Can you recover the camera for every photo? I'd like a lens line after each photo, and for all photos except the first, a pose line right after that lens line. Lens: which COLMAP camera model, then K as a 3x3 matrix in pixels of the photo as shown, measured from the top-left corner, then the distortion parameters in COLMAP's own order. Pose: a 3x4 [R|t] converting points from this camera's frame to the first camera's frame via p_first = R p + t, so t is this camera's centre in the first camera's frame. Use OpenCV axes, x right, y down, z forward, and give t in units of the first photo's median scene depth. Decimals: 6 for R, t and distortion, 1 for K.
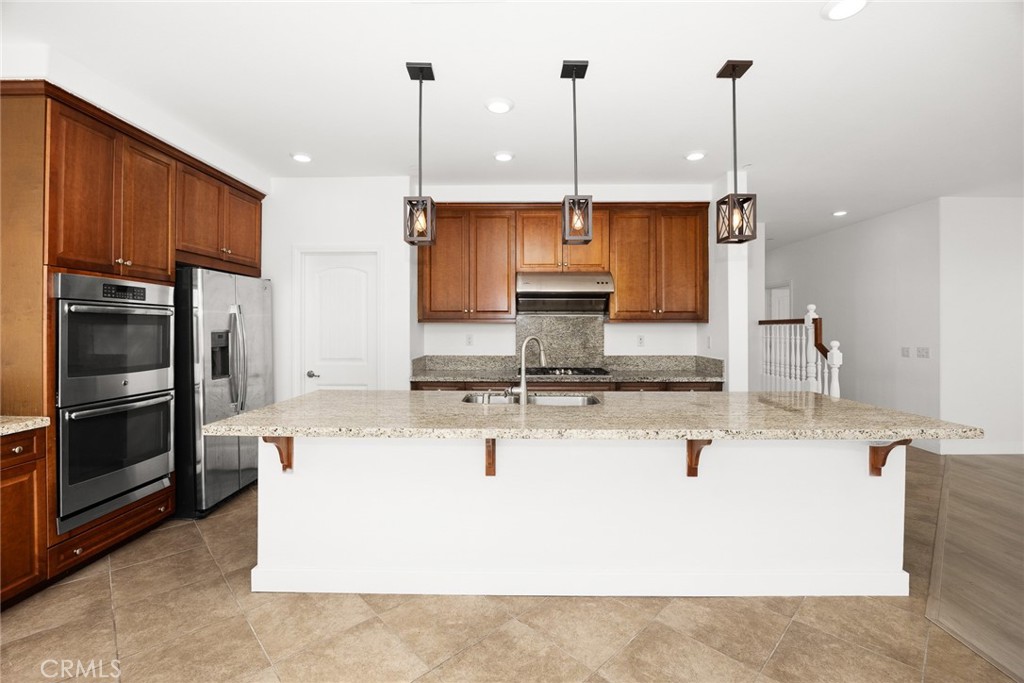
lens RADIAL K [[441.9, 0, 521.7], [0, 441.9, 325.6], [0, 0, 1]] dist [-0.011499, -0.000020]
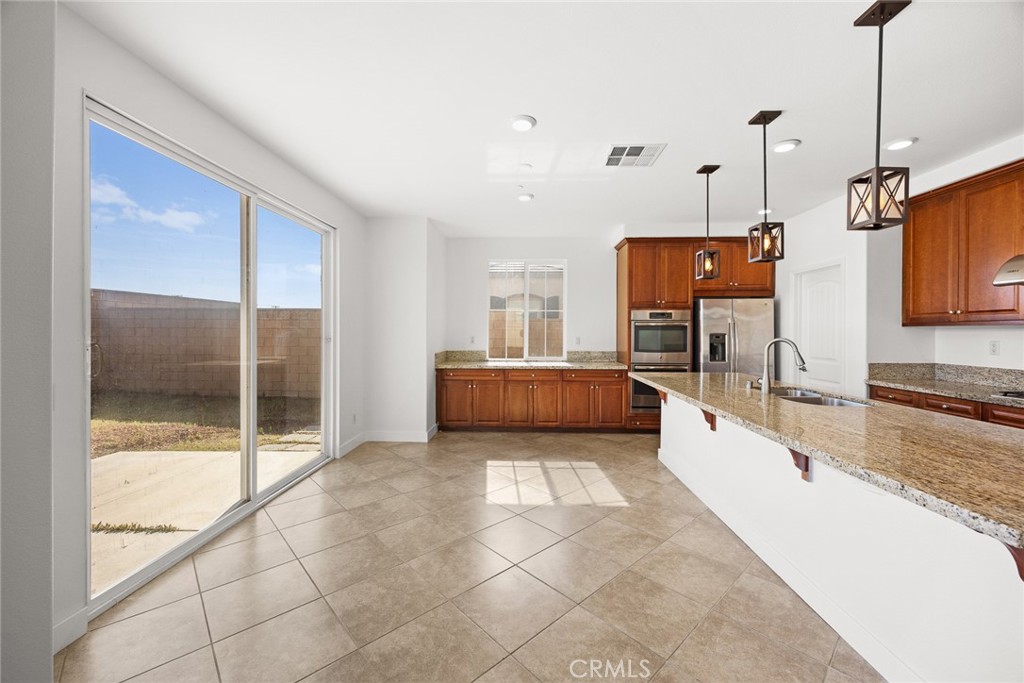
lens RADIAL K [[395.0, 0, 513.1], [0, 395.0, 332.2], [0, 0, 1]] dist [0.000007, 0.000033]
pose [[-0.016436, 0.000866, -0.999865, 0.845220], [0.003093, 0.999995, 0.000815, 0.002301], [0.999860, -0.003079, -0.016439, 0.230744]]
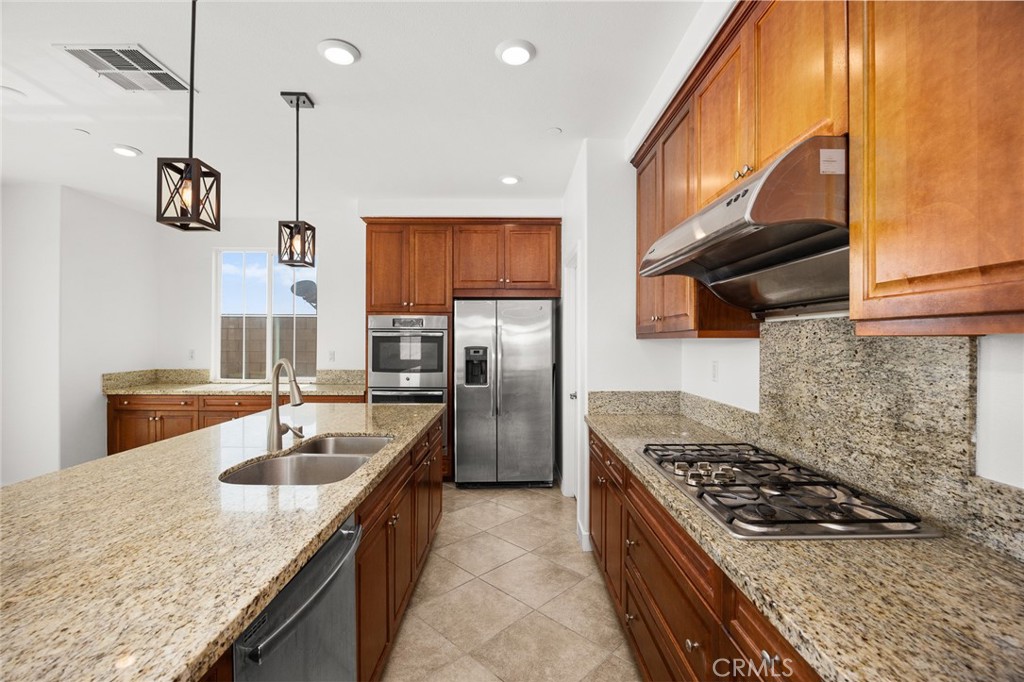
lens RADIAL K [[441.9, 0, 516.2], [0, 441.9, 339.6], [0, 0, 1]] dist [-0.011499, -0.000020]
pose [[0.027601, -0.003202, -0.999614, 0.576514], [0.002445, 0.999992, -0.003136, -0.005472], [0.999616, -0.002358, 0.027609, 1.065186]]
